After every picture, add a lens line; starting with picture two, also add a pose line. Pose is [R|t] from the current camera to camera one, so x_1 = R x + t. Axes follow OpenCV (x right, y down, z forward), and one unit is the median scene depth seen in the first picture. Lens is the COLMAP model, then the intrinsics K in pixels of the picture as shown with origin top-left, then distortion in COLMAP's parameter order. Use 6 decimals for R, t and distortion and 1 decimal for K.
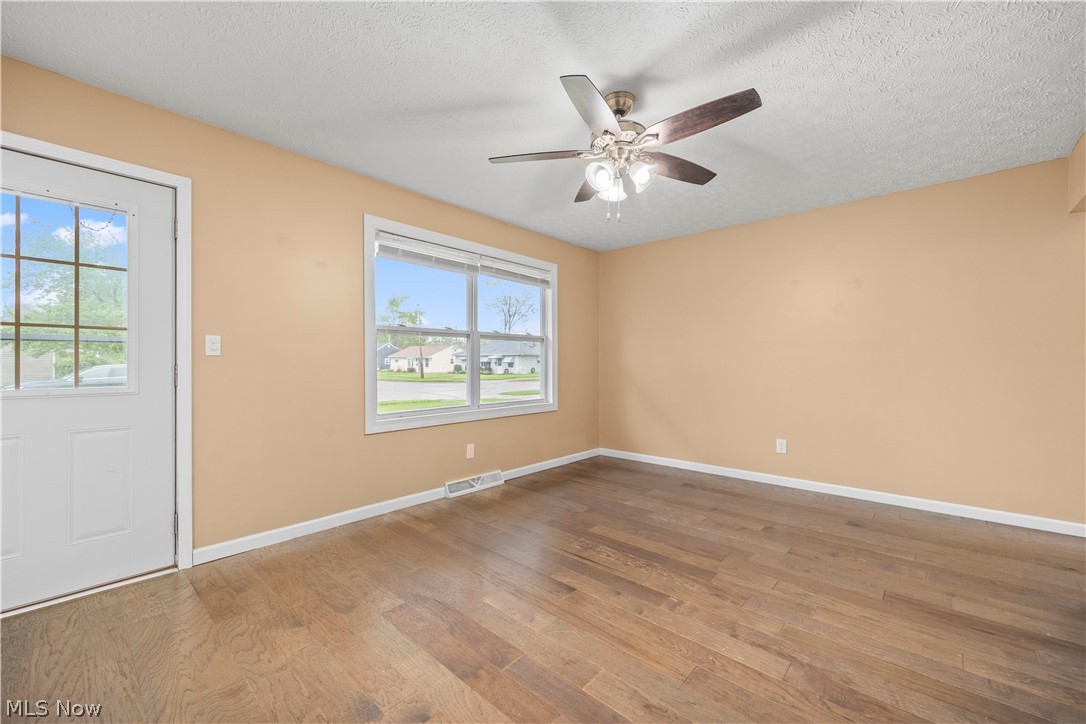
lens RADIAL K [[440.3, 0, 540.3], [0, 440.3, 361.5], [0, 0, 1]] dist [0.001728, -0.000470]
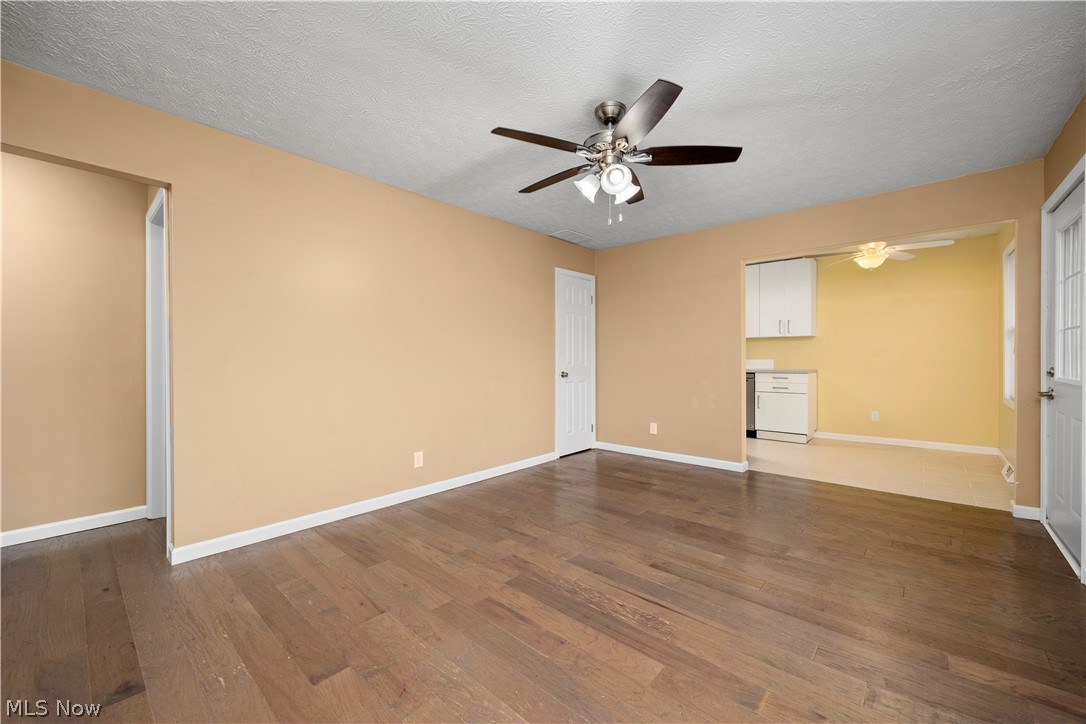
lens RADIAL K [[423.2, 0, 532.5], [0, 423.2, 356.6], [0, 0, 1]] dist [0.000006, -0.000227]
pose [[-0.999808, 0.004040, 0.019166, 0.323495], [0.003957, 0.999983, -0.004392, -0.001024], [-0.019183, -0.004315, -0.999807, 1.905202]]
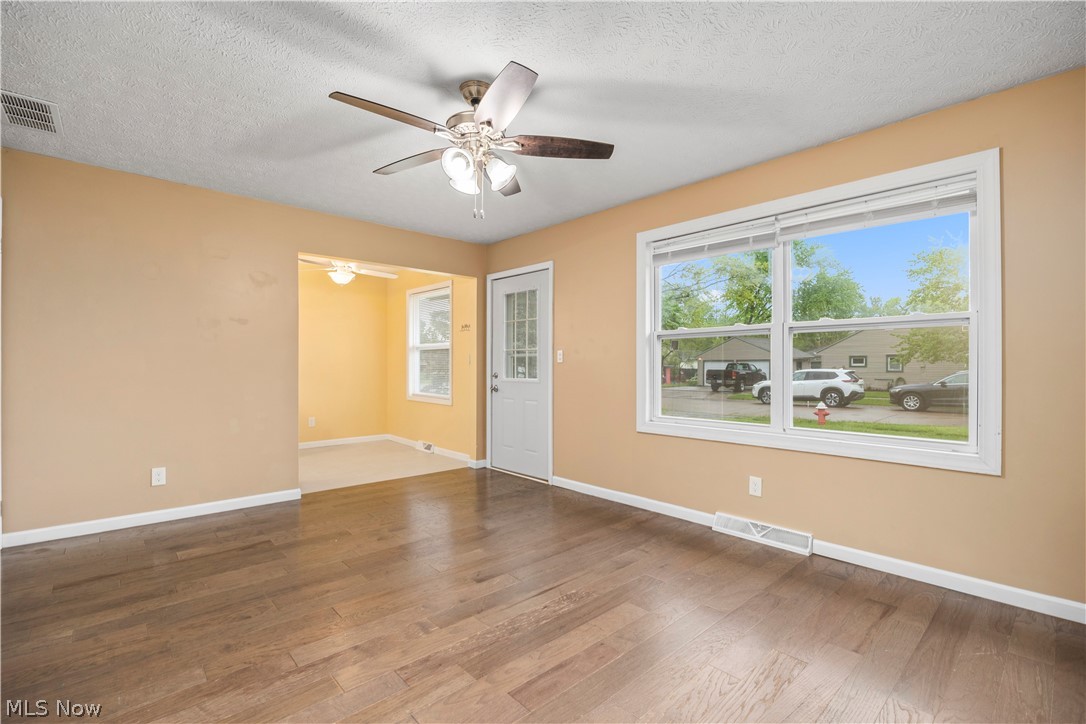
lens RADIAL K [[491.2, 0, 542.5], [0, 491.2, 366.5], [0, 0, 1]] dist [-0.020215, 0.001227]
pose [[-0.105897, 0.000615, -0.994377, 1.131892], [-0.000257, 1.000000, 0.000646, 0.000556], [0.994377, 0.000324, -0.105897, 1.177053]]
